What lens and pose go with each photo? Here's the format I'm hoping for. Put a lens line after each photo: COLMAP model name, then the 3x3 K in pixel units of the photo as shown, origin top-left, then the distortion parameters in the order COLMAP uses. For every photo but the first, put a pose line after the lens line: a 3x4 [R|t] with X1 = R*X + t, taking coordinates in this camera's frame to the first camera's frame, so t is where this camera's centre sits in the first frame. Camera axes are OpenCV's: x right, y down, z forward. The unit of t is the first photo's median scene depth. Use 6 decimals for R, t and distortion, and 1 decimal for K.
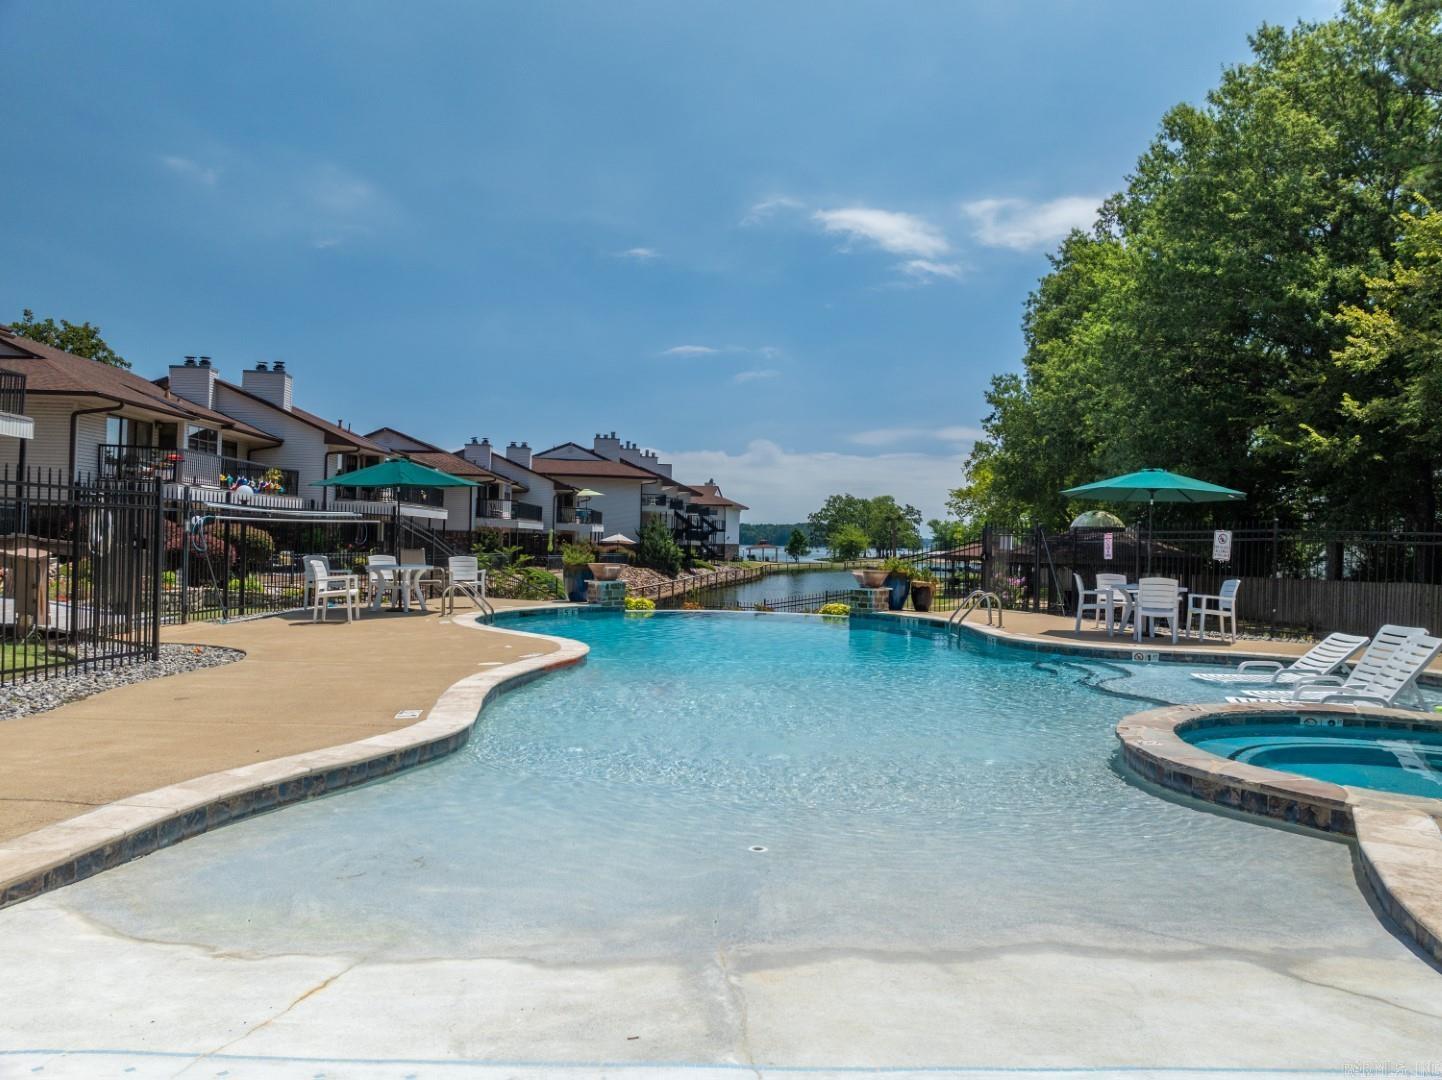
lens RADIAL K [[999.8, 0, 721.0], [0, 999.8, 540.0], [0, 0, 1]] dist [0.001419, 0.000611]
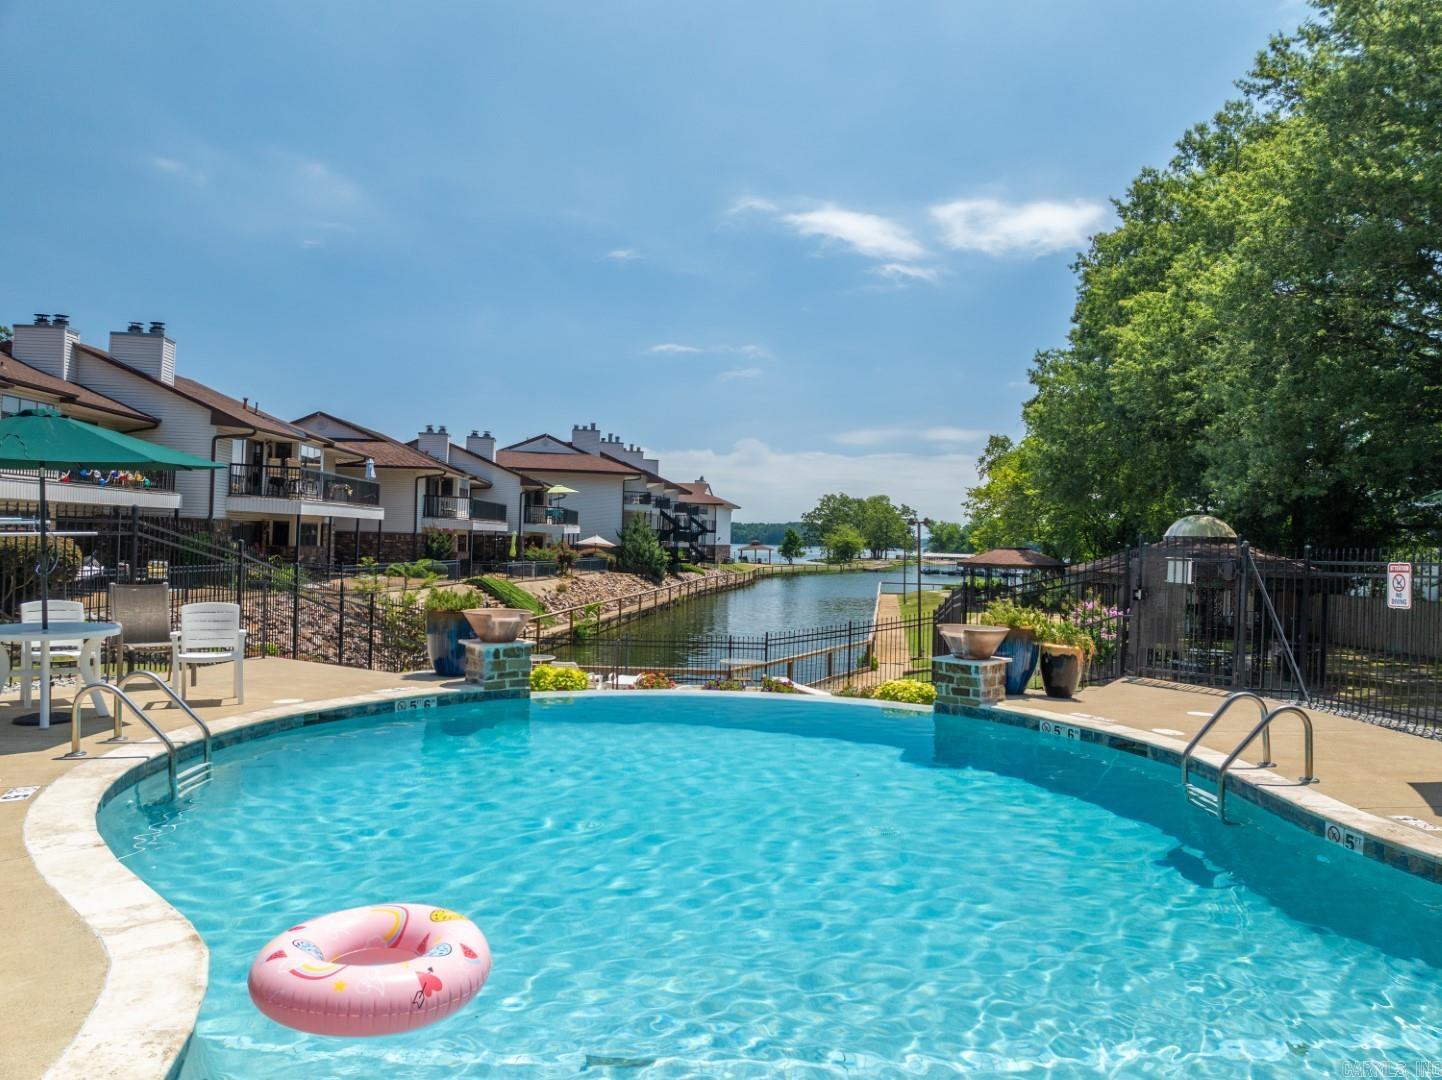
lens RADIAL K [[999.8, 0, 721.0], [0, 999.8, 540.0], [0, 0, 1]] dist [0.001419, 0.000611]
pose [[0.999946, 0.005177, 0.008970, 0.001087], [-0.005190, 0.999986, 0.001425, -0.003955], [-0.008962, -0.001472, 0.999959, 0.100239]]
